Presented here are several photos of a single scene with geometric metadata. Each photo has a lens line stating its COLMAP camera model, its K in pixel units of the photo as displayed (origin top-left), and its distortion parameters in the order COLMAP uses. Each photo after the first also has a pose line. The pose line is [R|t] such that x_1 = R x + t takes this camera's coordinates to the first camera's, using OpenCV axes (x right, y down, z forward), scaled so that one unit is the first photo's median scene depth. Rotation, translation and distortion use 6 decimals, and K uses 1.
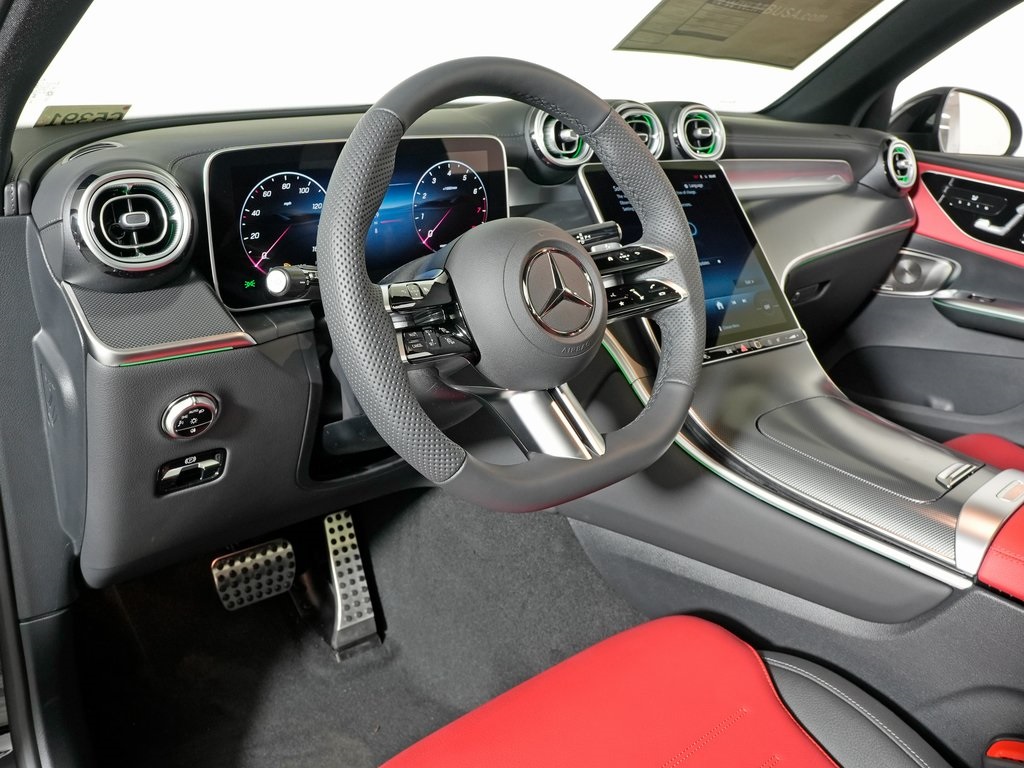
lens RADIAL K [[889.7, 0, 518.5], [0, 889.7, 384.9], [0, 0, 1]] dist [-0.127669, -0.000739]
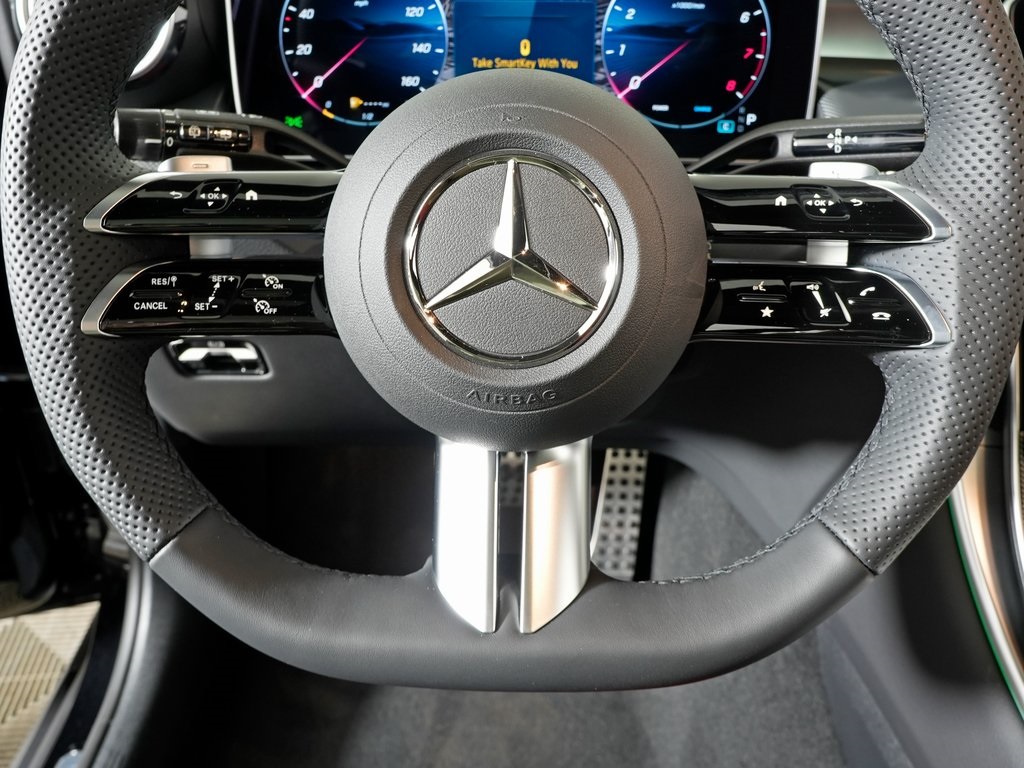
lens RADIAL K [[889.7, 0, 506.5], [0, 889.7, 383.2], [0, 0, 1]] dist [-0.127669, -0.000739]
pose [[0.734476, 0.334639, -0.590391, 0.269495], [-0.214947, 0.939891, 0.265334, -0.137230], [0.643694, -0.067979, 0.762257, 0.574755]]
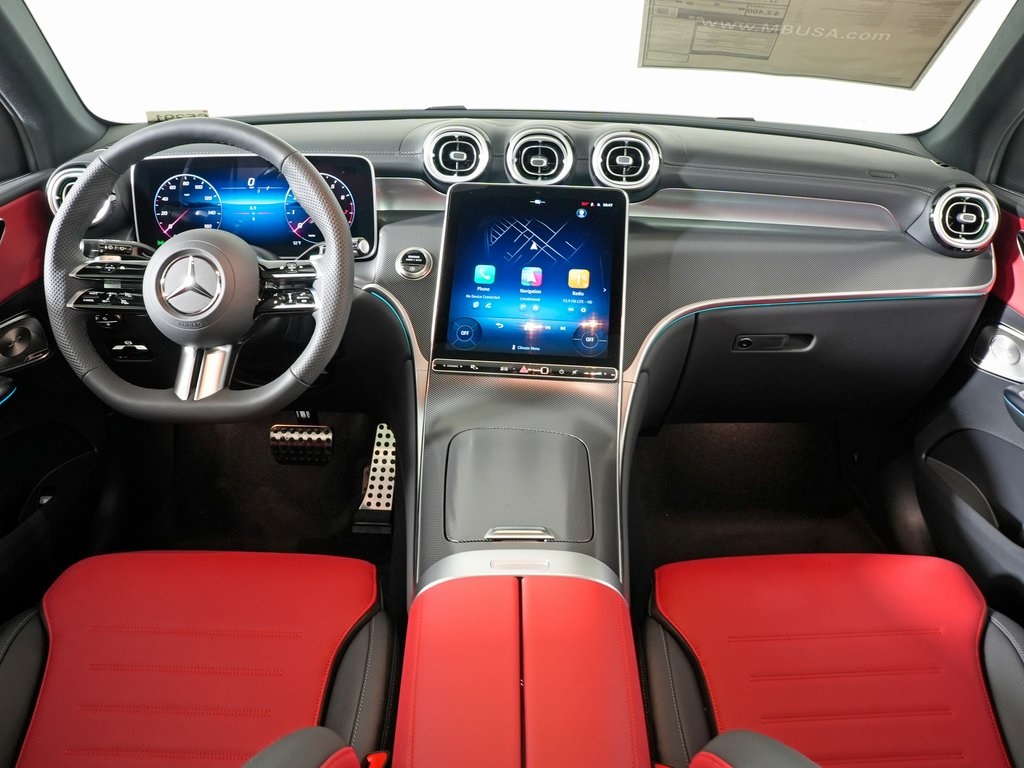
lens RADIAL K [[889.7, 0, 514.2], [0, 889.7, 376.1], [0, 0, 1]] dist [-0.127669, -0.000739]
pose [[0.746882, 0.254208, -0.614448, 1.174557], [-0.215355, 0.966711, 0.138174, -0.232712], [0.629118, 0.029124, 0.776764, 0.189557]]
